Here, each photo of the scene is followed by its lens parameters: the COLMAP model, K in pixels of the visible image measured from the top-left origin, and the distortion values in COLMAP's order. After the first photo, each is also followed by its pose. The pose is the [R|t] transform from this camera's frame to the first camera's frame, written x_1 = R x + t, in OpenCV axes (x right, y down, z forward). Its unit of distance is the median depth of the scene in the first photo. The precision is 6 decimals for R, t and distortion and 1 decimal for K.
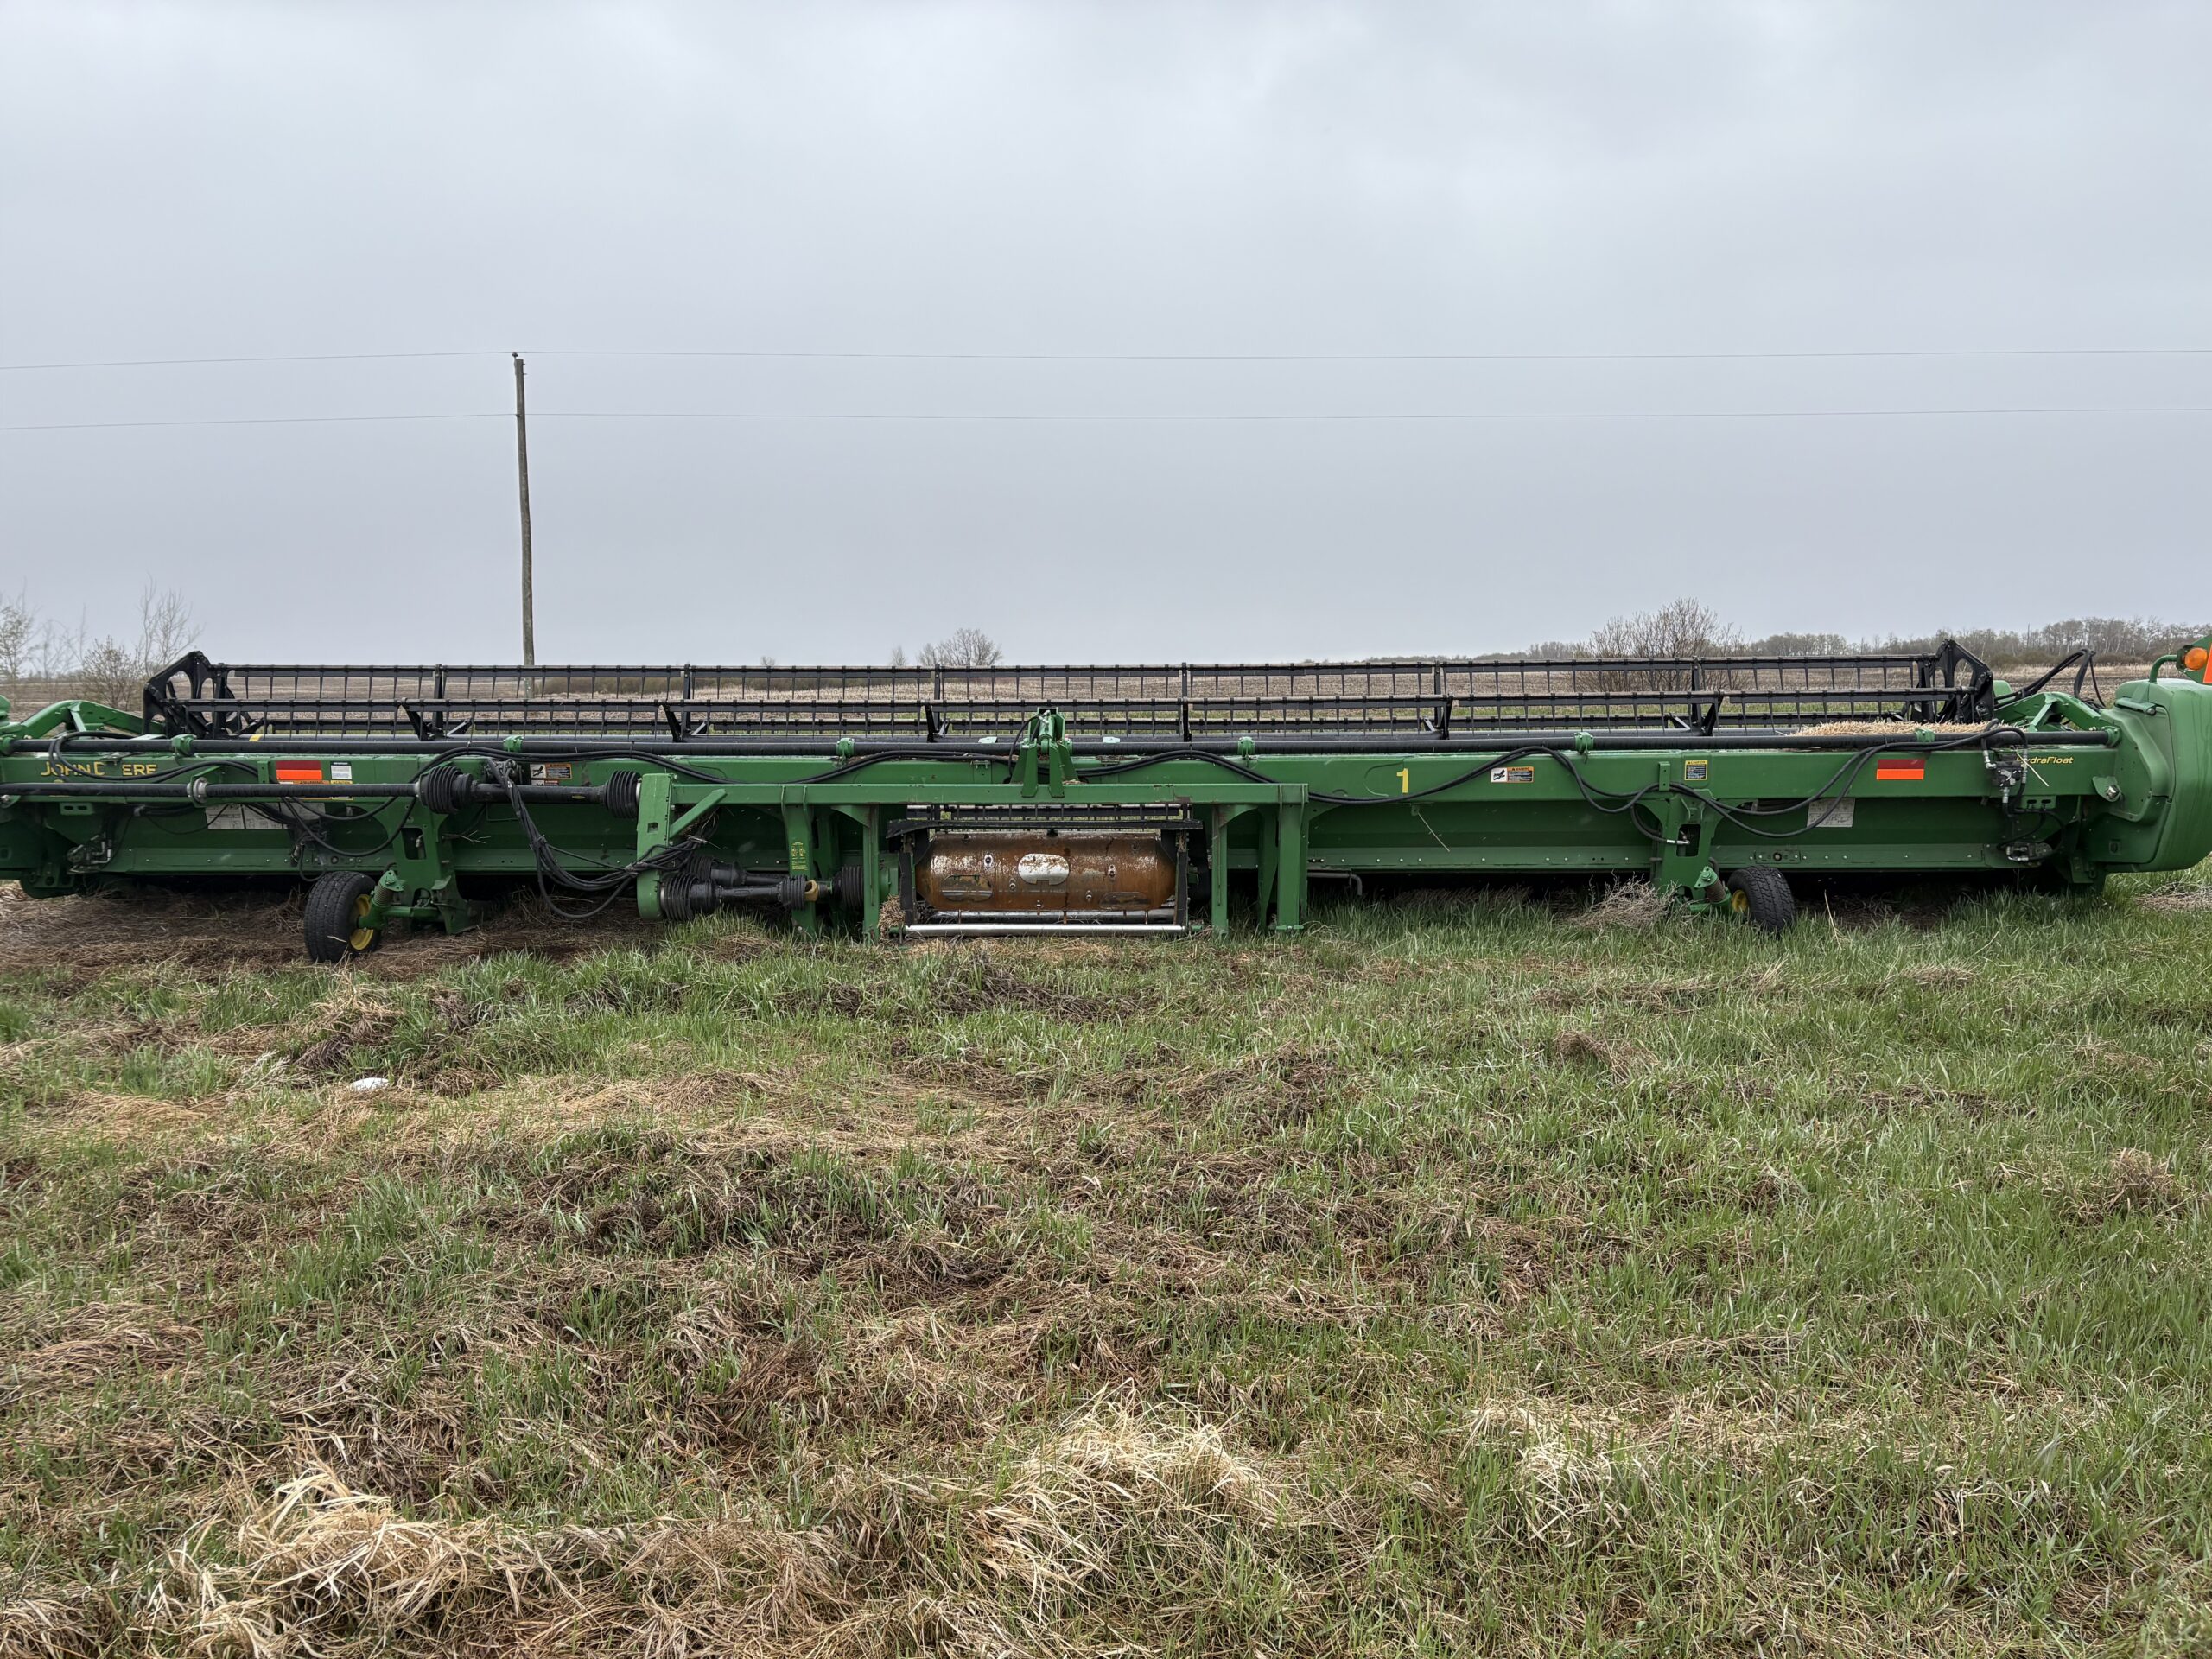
lens RADIAL K [[1645.8, 0, 1105.6], [0, 1645.8, 829.3], [0, 0, 1]] dist [0.032642, -0.029932]
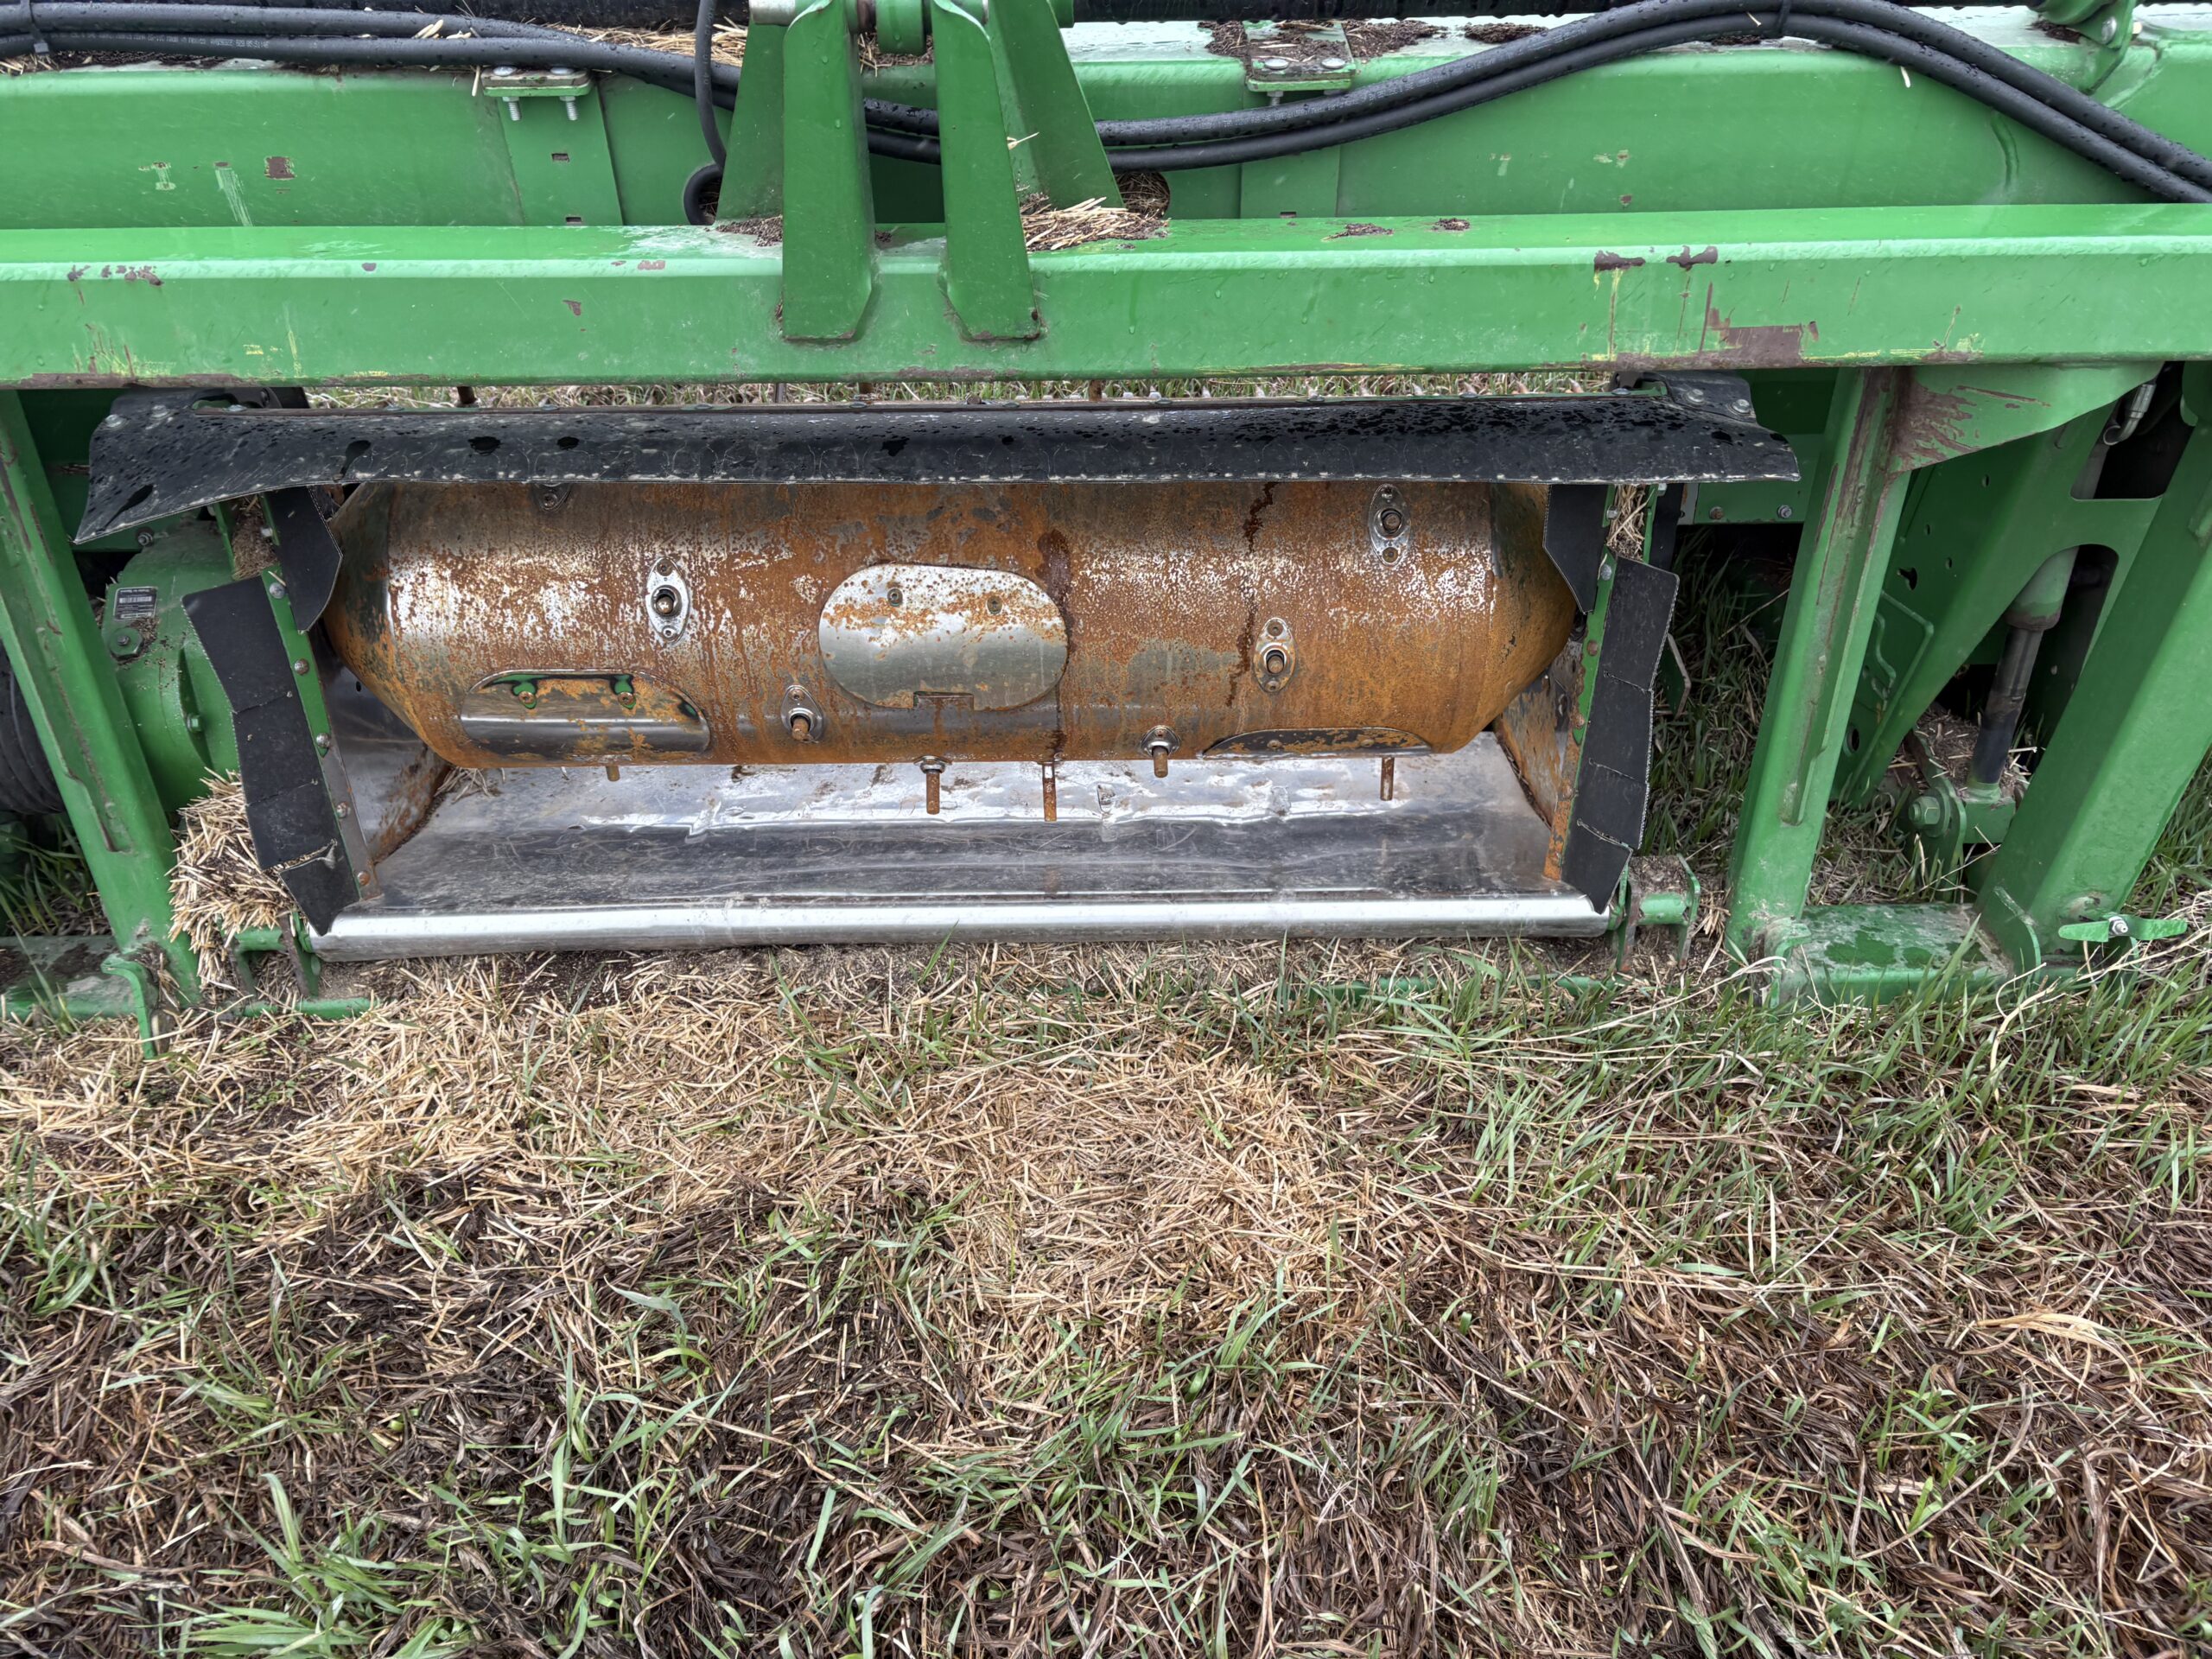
lens RADIAL K [[1645.8, 0, 1109.7], [0, 1645.8, 828.1], [0, 0, 1]] dist [0.032642, -0.029932]
pose [[0.997786, -0.039855, 0.053244, -0.028901], [0.007476, 0.862694, 0.505671, -0.059715], [-0.066087, -0.504153, 0.861082, 0.815243]]
